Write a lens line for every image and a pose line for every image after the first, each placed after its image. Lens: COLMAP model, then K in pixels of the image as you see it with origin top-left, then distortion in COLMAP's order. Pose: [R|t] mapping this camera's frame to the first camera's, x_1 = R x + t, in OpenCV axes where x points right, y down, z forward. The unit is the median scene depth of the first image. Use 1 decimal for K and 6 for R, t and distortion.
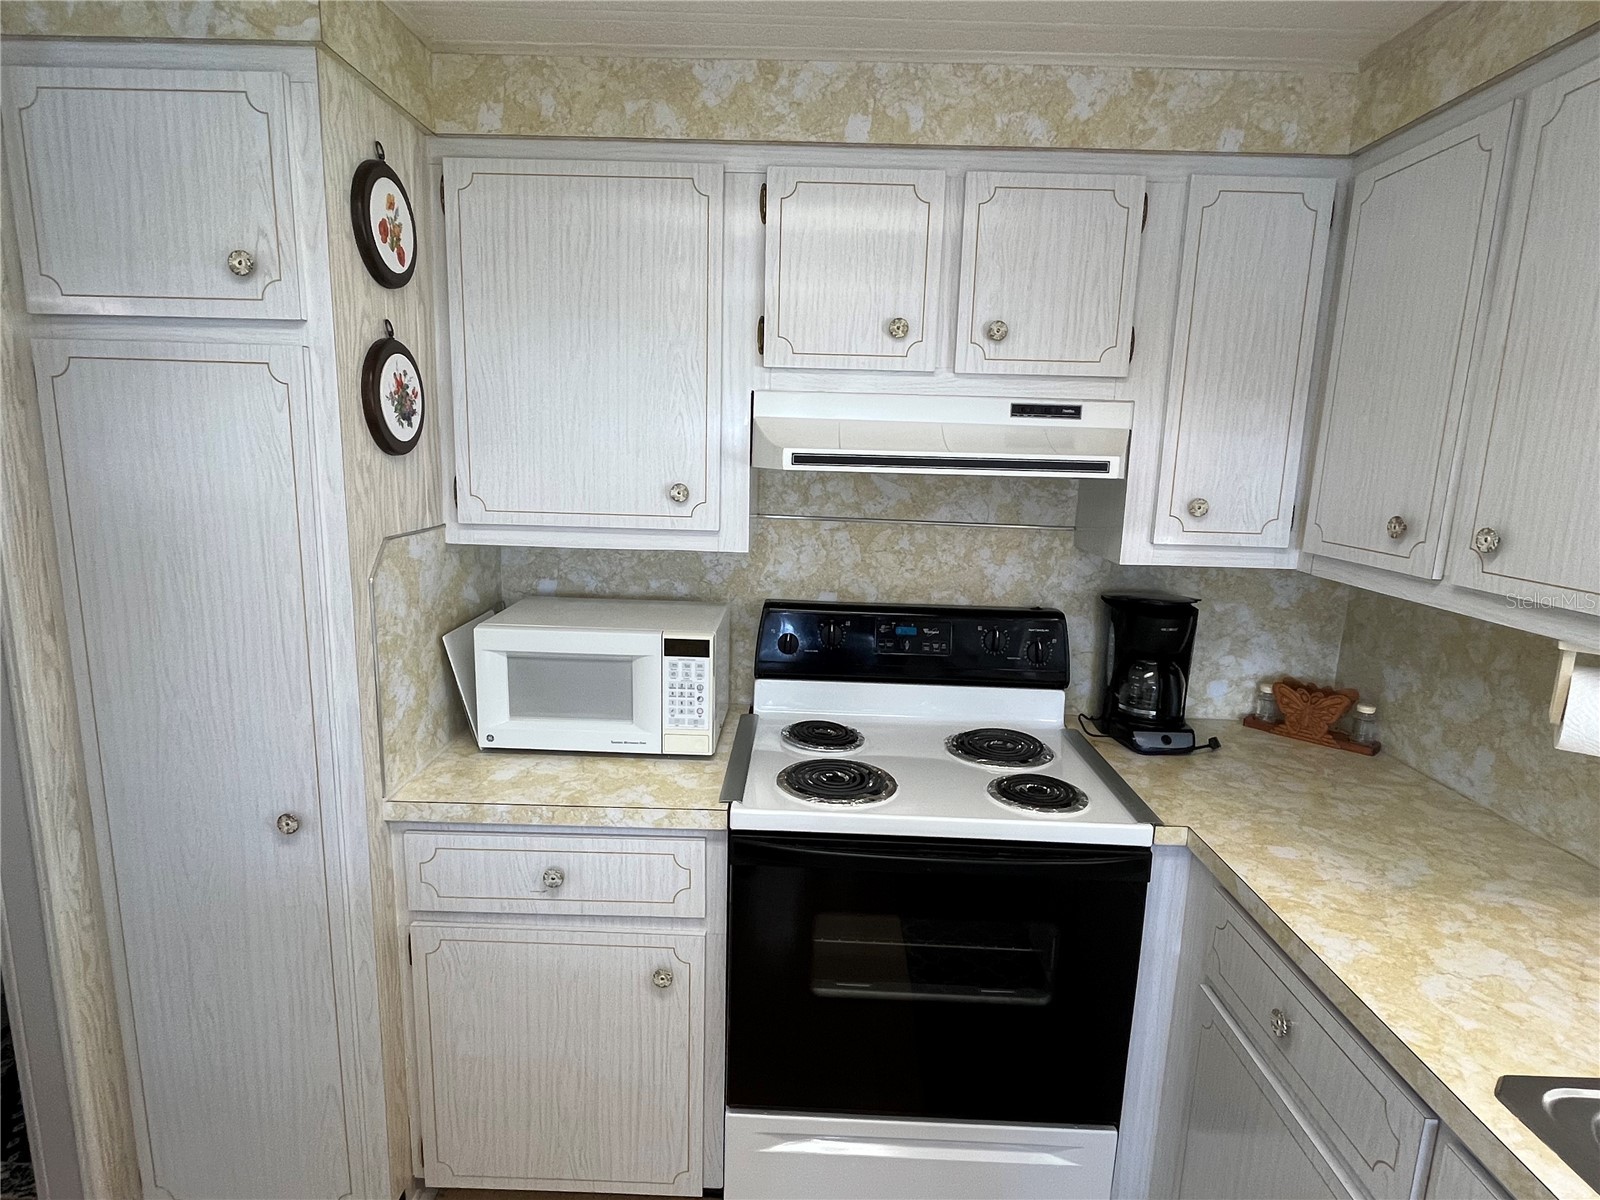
lens RADIAL K [[844.7, 0, 794.7], [0, 844.7, 600.7], [0, 0, 1]] dist [-0.005148, 0.000847]
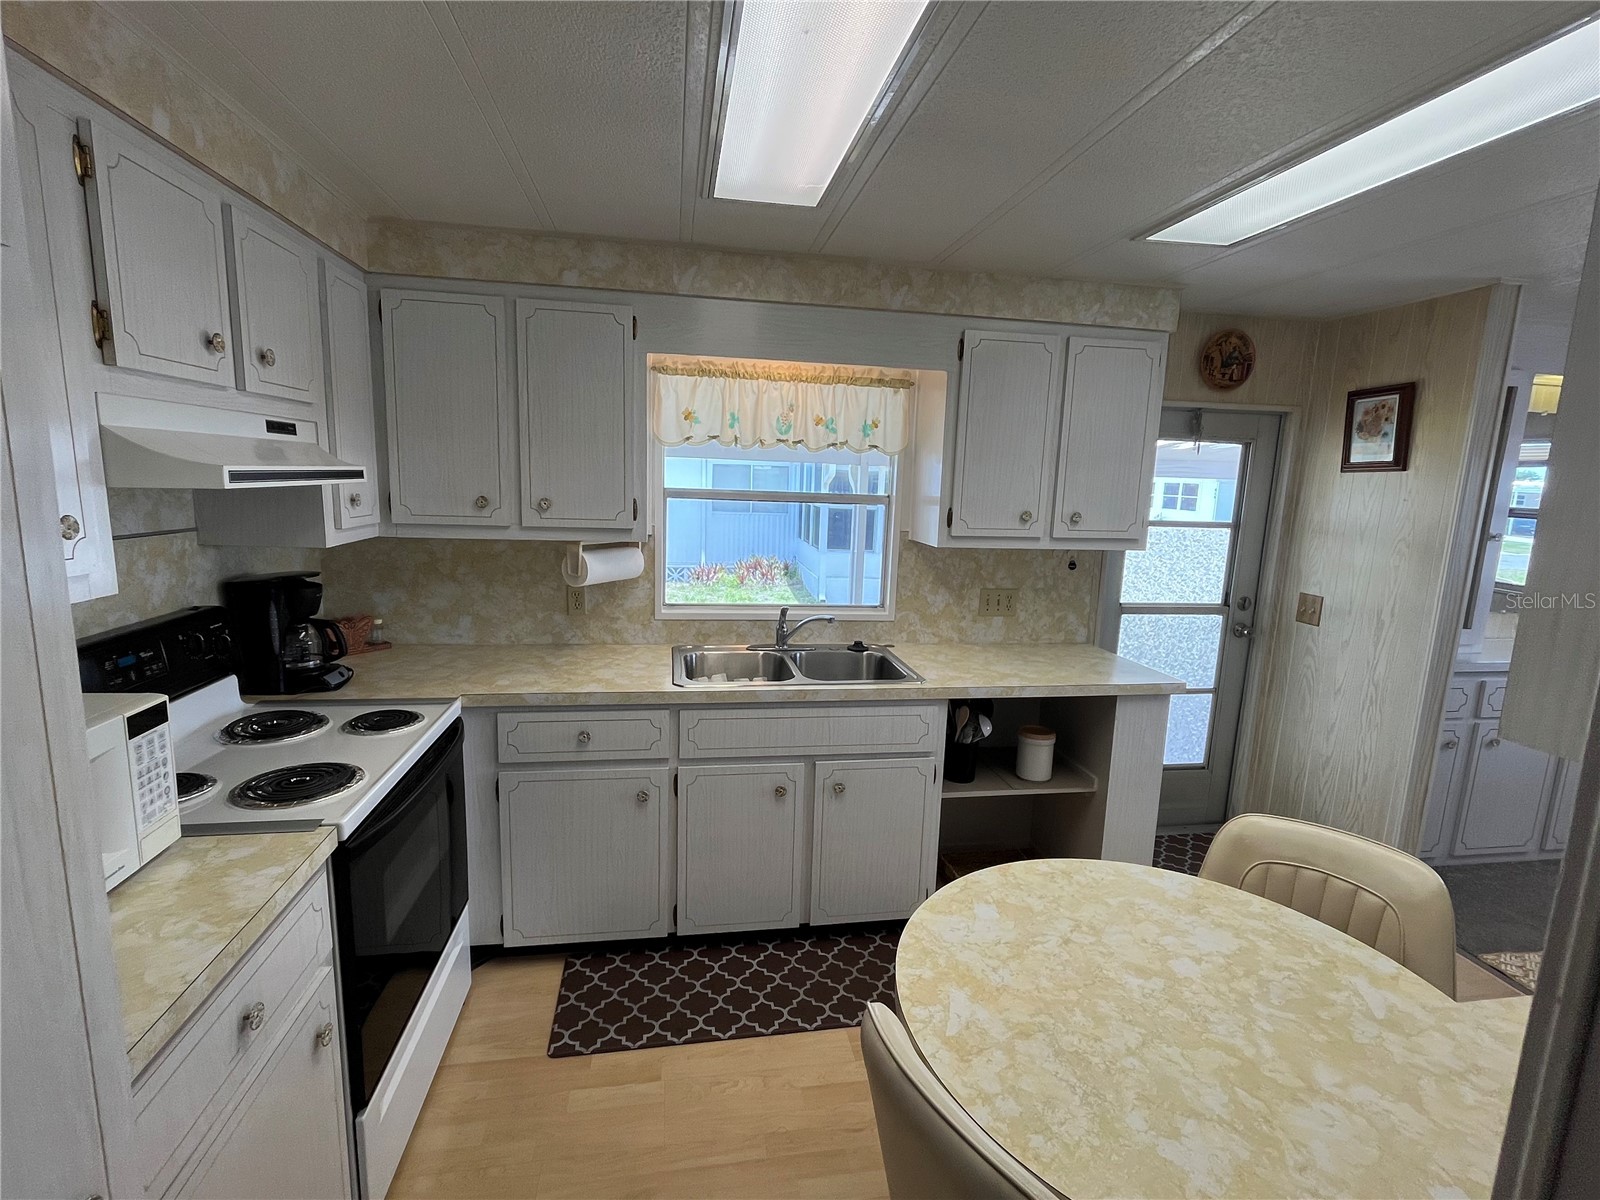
lens RADIAL K [[745.7, 0, 795.1], [0, 745.7, 600.4], [0, 0, 1]] dist [-0.002076, 0.000070]
pose [[-0.180463, -0.196520, 0.963749, -0.944233], [0.141743, 0.964413, 0.223196, -0.129257], [-0.973315, 0.176883, -0.146186, 0.522535]]
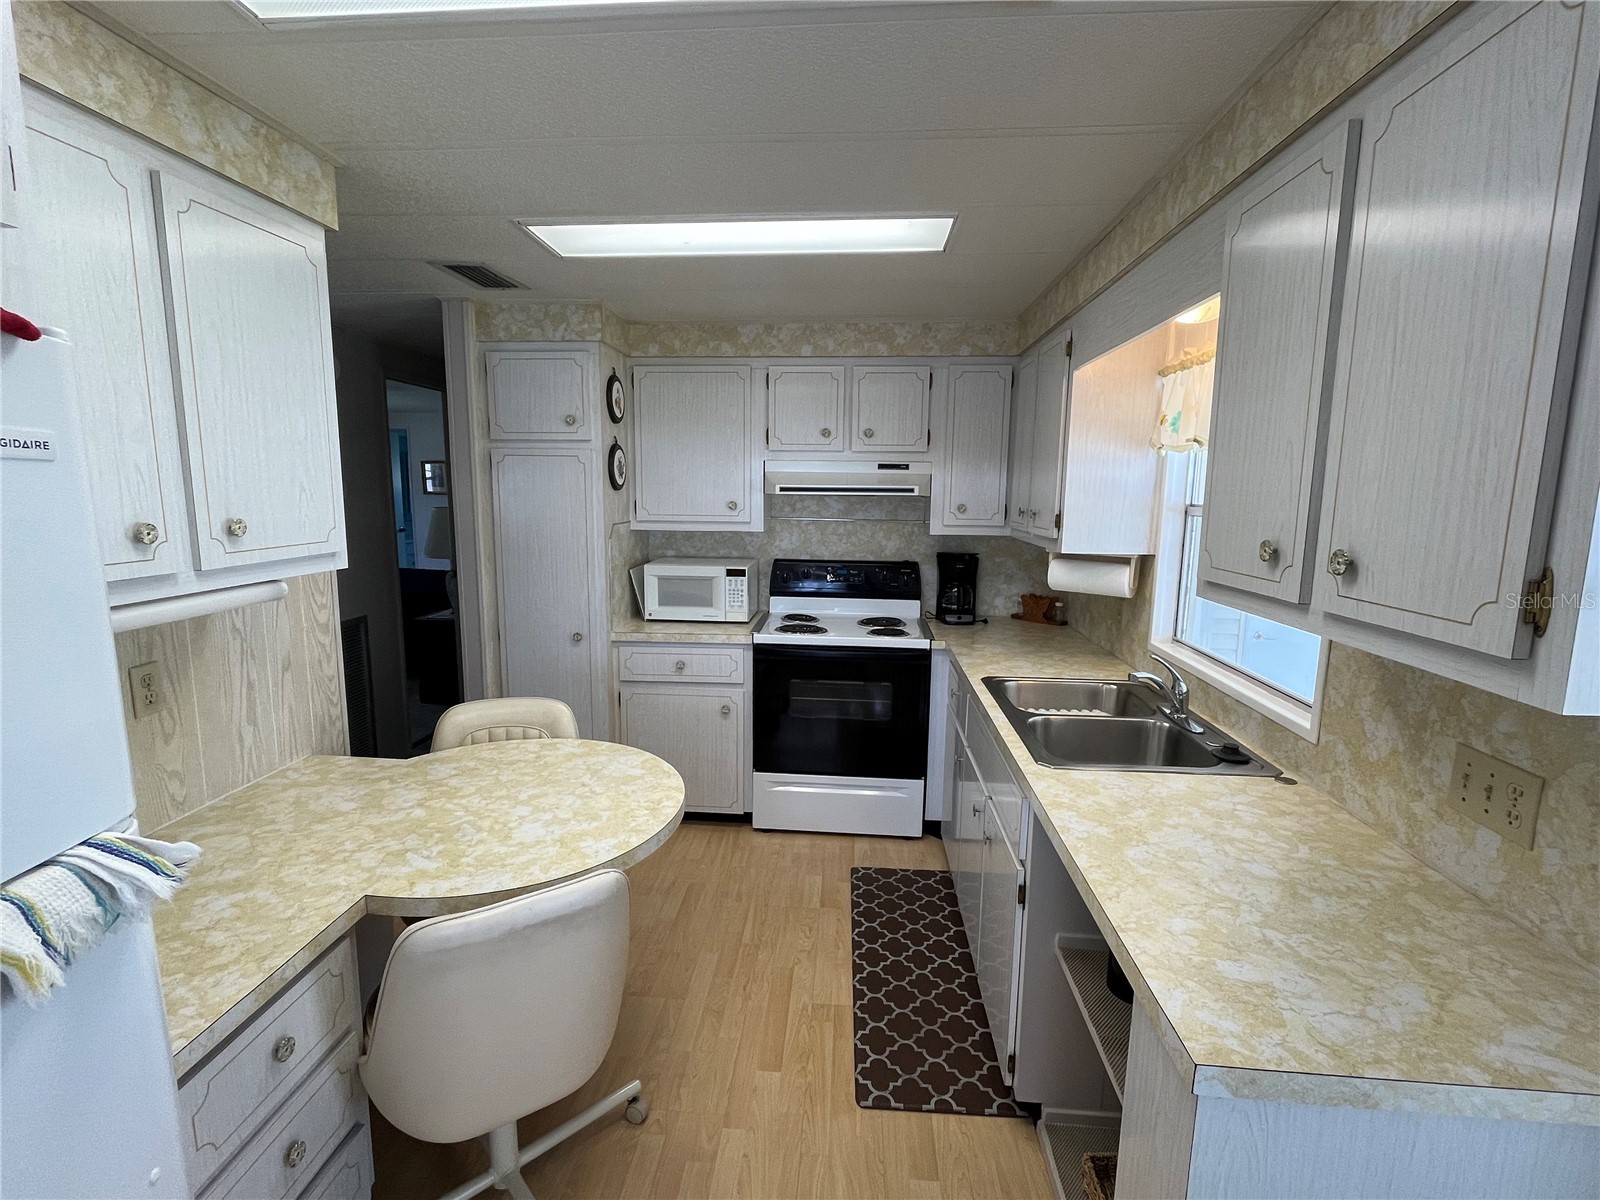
lens RADIAL K [[745.7, 0, 795.0], [0, 745.7, 600.4], [0, 0, 1]] dist [-0.002076, 0.000070]
pose [[0.997819, -0.007242, -0.065614, 0.172837], [0.005157, 0.999478, -0.031885, 0.207582], [0.065811, 0.031477, 0.997336, -1.059728]]
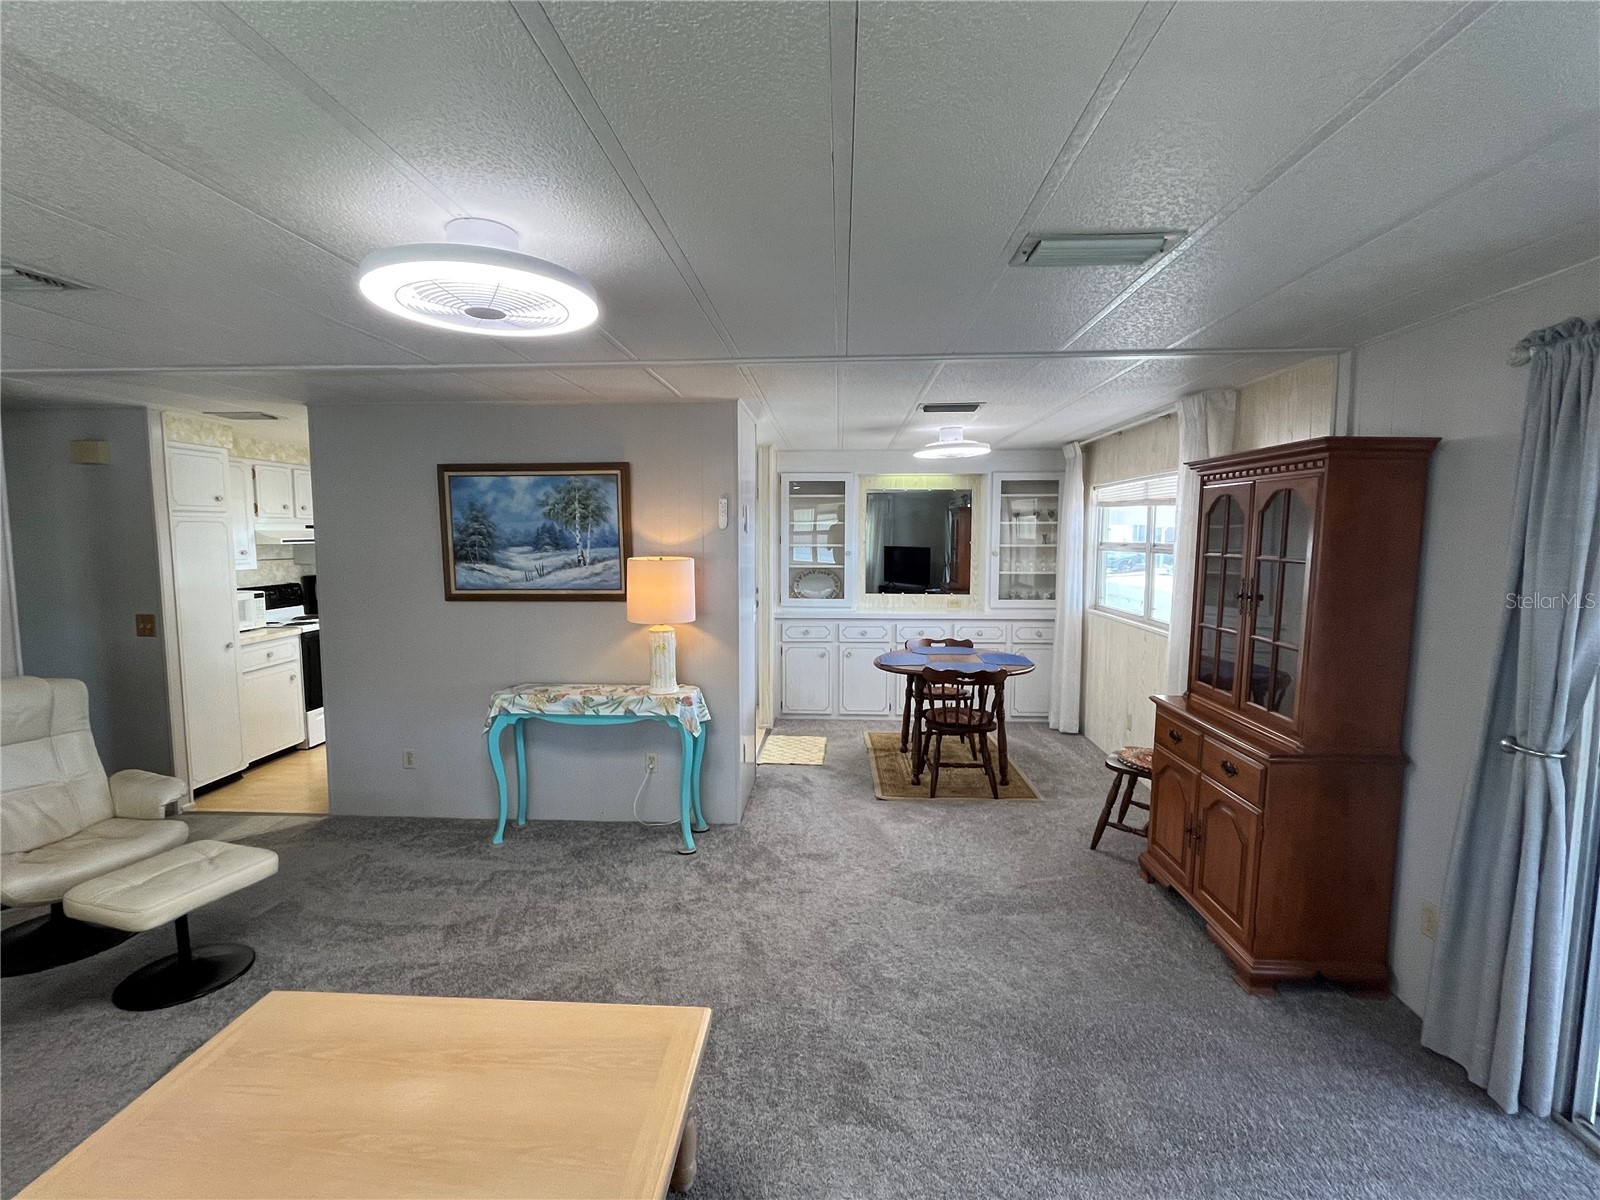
lens RADIAL K [[745.7, 0, 795.3], [0, 745.7, 600.5], [0, 0, 1]] dist [-0.002076, 0.000070]
pose [[0.039864, -0.121042, 0.991847, -3.323404], [0.185612, 0.976256, 0.111679, 0.154052], [-0.981814, 0.179647, 0.061385, -1.474434]]
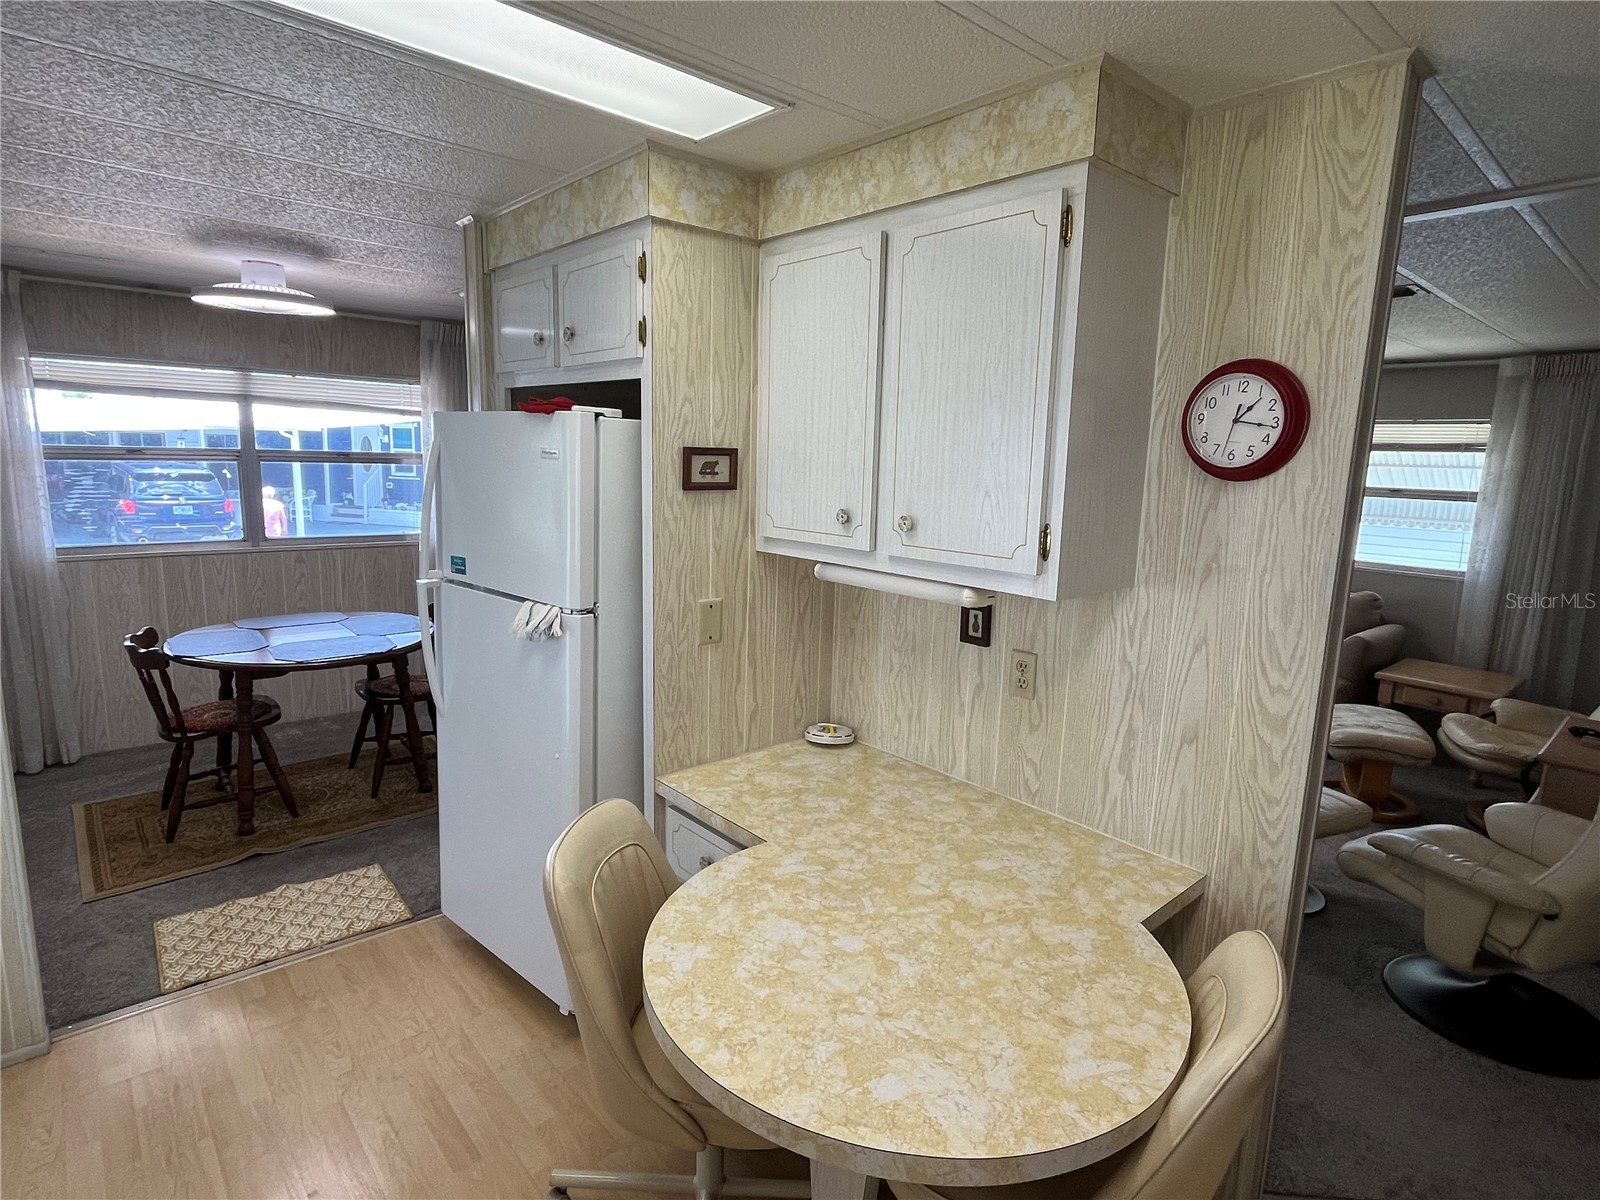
lens RADIAL K [[844.7, 0, 793.3], [0, 844.7, 601.7], [0, 0, 1]] dist [-0.005148, 0.000847]
pose [[-0.738853, 0.063890, -0.670831, 0.323237], [-0.177871, 0.941699, 0.285594, -0.117477], [0.649968, 0.330333, -0.684413, 0.536238]]
